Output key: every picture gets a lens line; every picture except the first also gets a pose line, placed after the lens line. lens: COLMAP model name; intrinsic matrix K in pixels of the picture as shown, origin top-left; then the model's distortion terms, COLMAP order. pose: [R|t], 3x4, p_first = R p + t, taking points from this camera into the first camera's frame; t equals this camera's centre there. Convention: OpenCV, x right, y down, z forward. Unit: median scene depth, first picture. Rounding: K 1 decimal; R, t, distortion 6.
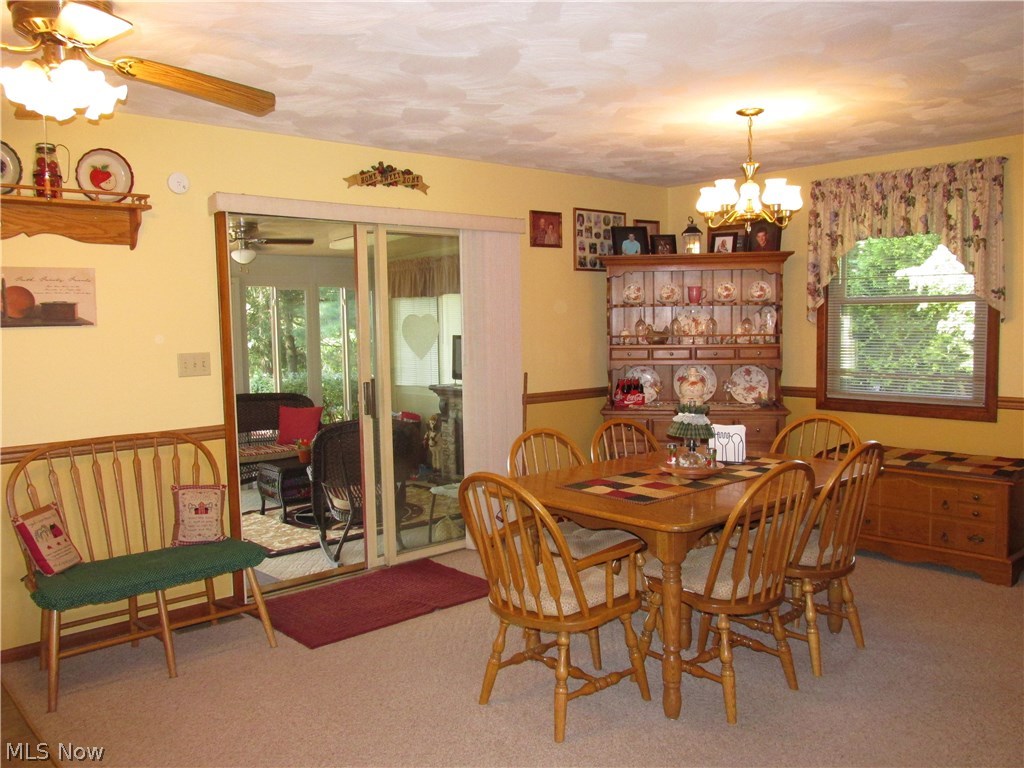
lens RADIAL K [[850.9, 0, 512.0], [0, 850.9, 384.9], [0, 0, 1]] dist [-0.000637, 0.000295]
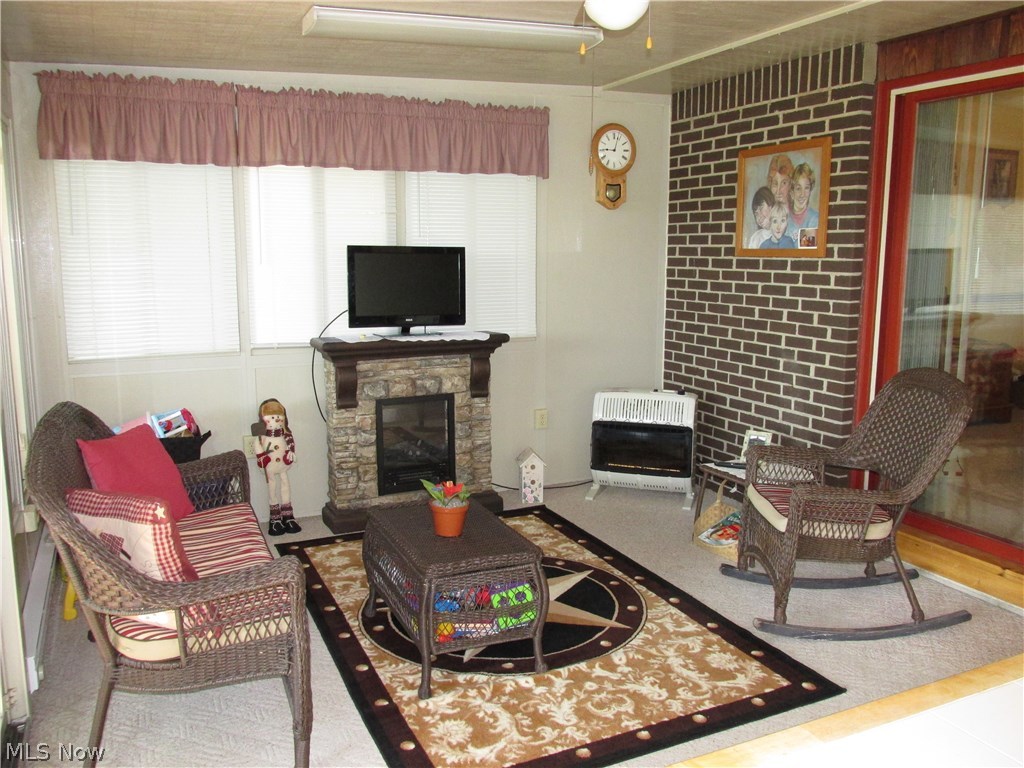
lens RADIAL K [[850.9, 0, 511.4], [0, 850.9, 382.5], [0, 0, 1]] dist [-0.000637, 0.000295]
pose [[0.293457, -0.135930, 0.946259, -0.700920], [0.072220, 0.990163, 0.119839, -0.036152], [-0.953240, 0.033172, 0.300387, 0.940386]]
